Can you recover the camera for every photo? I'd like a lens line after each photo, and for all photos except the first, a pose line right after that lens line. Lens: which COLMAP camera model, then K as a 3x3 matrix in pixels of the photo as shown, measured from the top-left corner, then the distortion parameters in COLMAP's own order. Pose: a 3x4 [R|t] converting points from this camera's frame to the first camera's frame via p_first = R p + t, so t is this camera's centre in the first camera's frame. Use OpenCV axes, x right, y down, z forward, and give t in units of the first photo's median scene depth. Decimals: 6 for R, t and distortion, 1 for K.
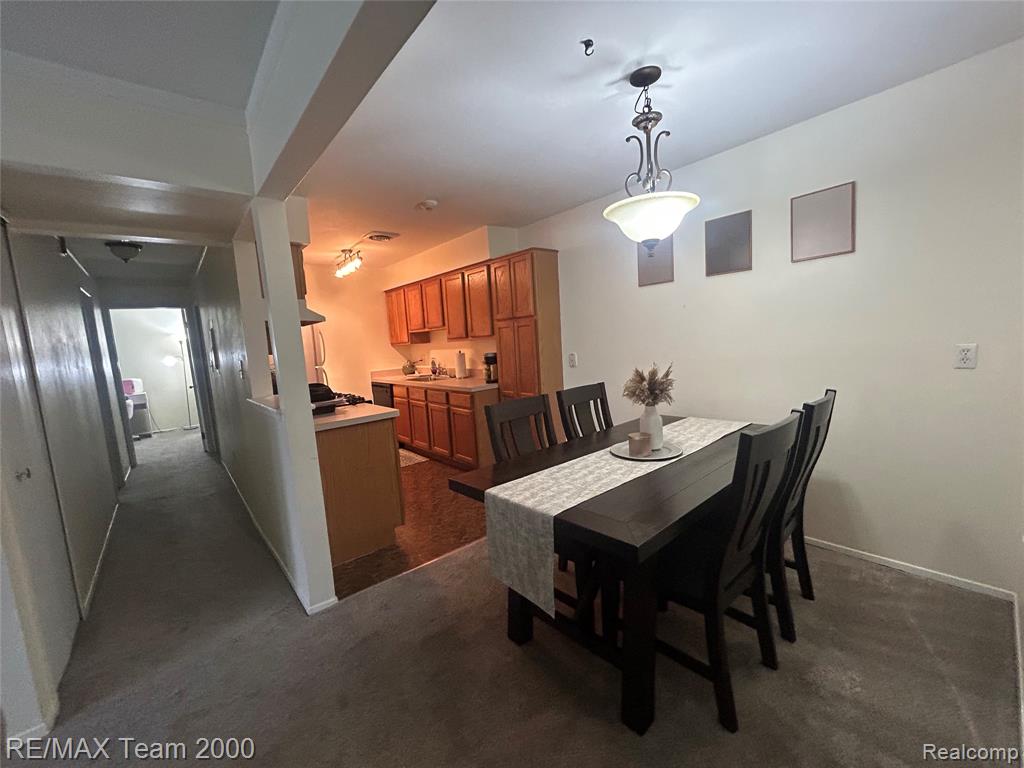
lens RADIAL K [[415.2, 0, 511.8], [0, 415.2, 380.0], [0, 0, 1]] dist [0.001336, 0.000076]
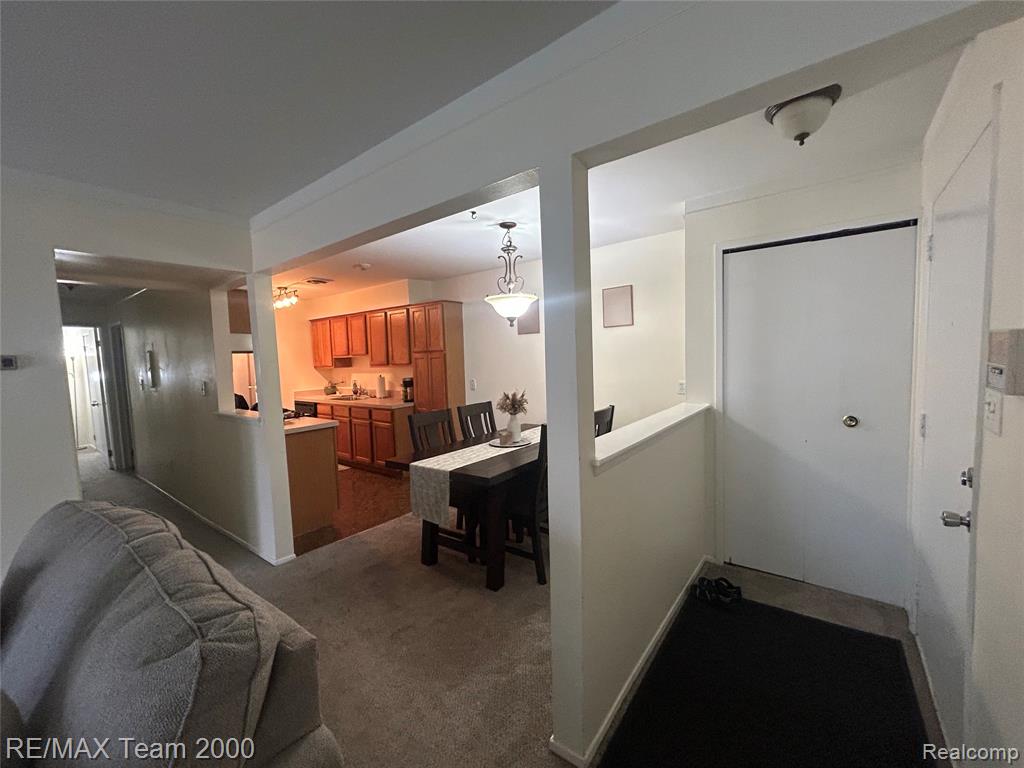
lens RADIAL K [[415.2, 0, 511.8], [0, 415.2, 380.0], [0, 0, 1]] dist [0.001336, 0.000076]
pose [[0.977706, 0.017647, 0.209238, -0.007332], [-0.006633, 0.998561, -0.053223, 0.005738], [-0.209876, 0.050649, 0.976415, -0.287016]]
